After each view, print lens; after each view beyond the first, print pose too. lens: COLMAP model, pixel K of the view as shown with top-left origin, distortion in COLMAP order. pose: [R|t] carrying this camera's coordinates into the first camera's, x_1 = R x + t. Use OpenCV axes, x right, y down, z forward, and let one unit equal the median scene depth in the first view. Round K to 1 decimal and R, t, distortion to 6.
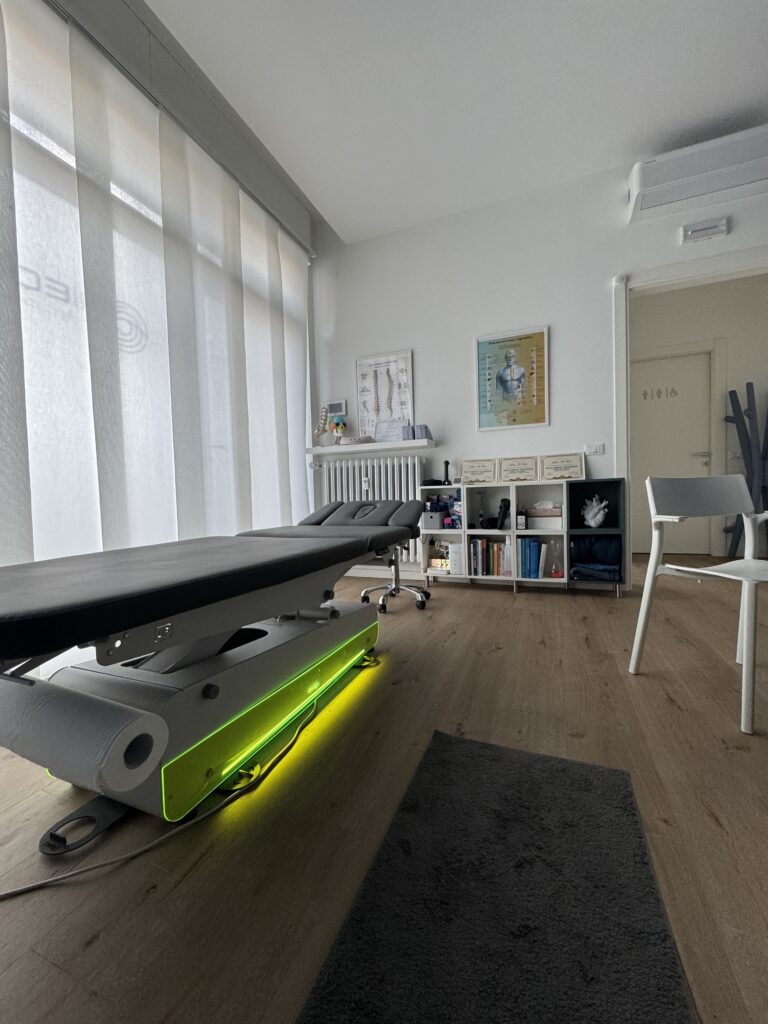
lens RADIAL K [[408.2, 0, 384.4], [0, 408.2, 510.5], [0, 0, 1]] dist [-0.002943, 0.000054]
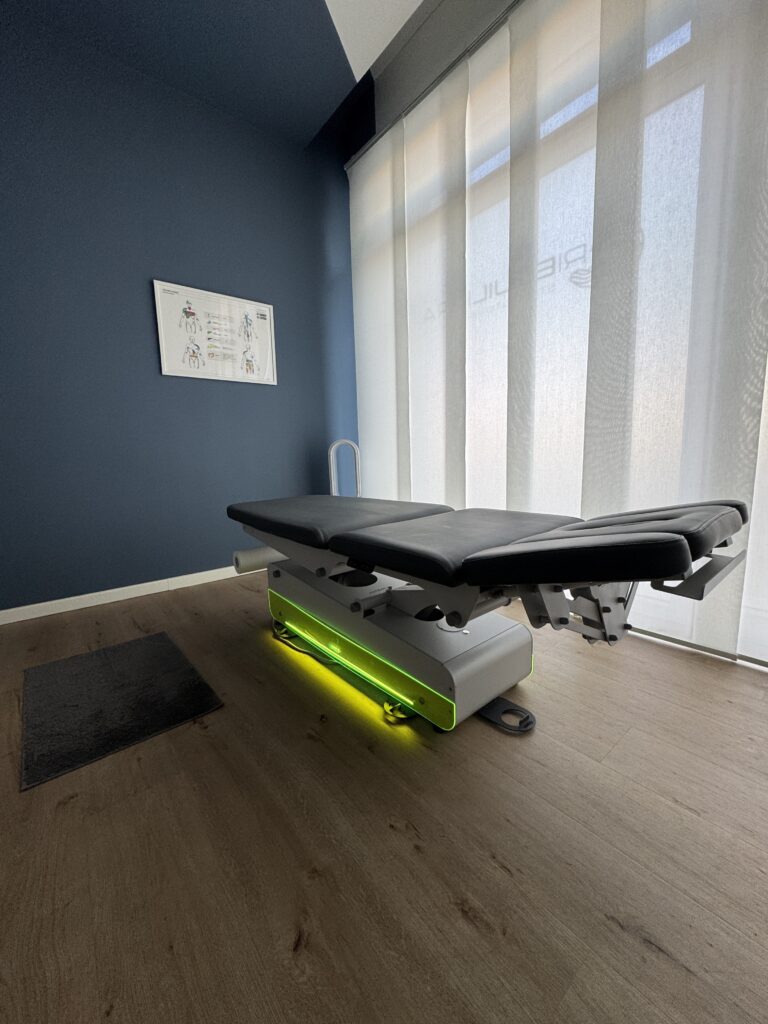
lens RADIAL K [[408.2, 0, 385.5], [0, 408.2, 511.6], [0, 0, 1]] dist [-0.002943, 0.000054]
pose [[-0.475612, 0.168832, -0.863301, 0.514967], [0.016414, 0.982941, 0.183187, -0.105612], [0.879502, 0.072956, -0.470269, 1.264616]]
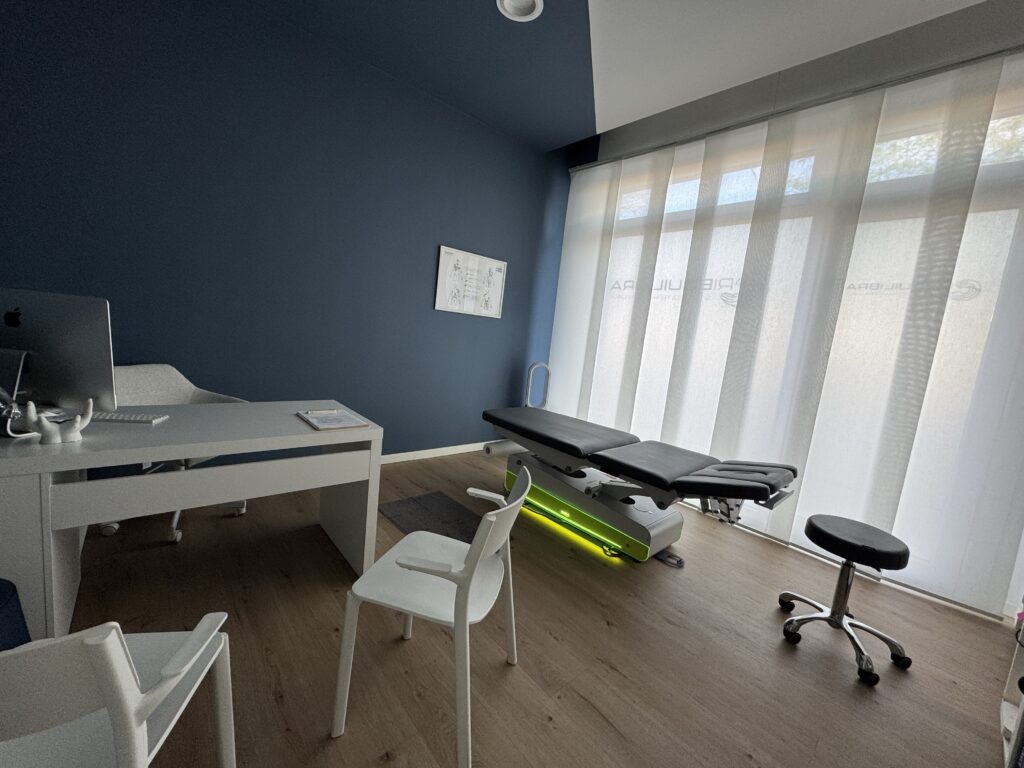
lens RADIAL K [[408.2, 0, 512.3], [0, 408.2, 382.6], [0, 0, 1]] dist [-0.002943, 0.000054]
pose [[-0.442812, 0.100332, -0.890983, 1.214166], [-0.122908, 0.977546, 0.171164, -0.352349], [0.888150, 0.185303, -0.420537, 1.145814]]
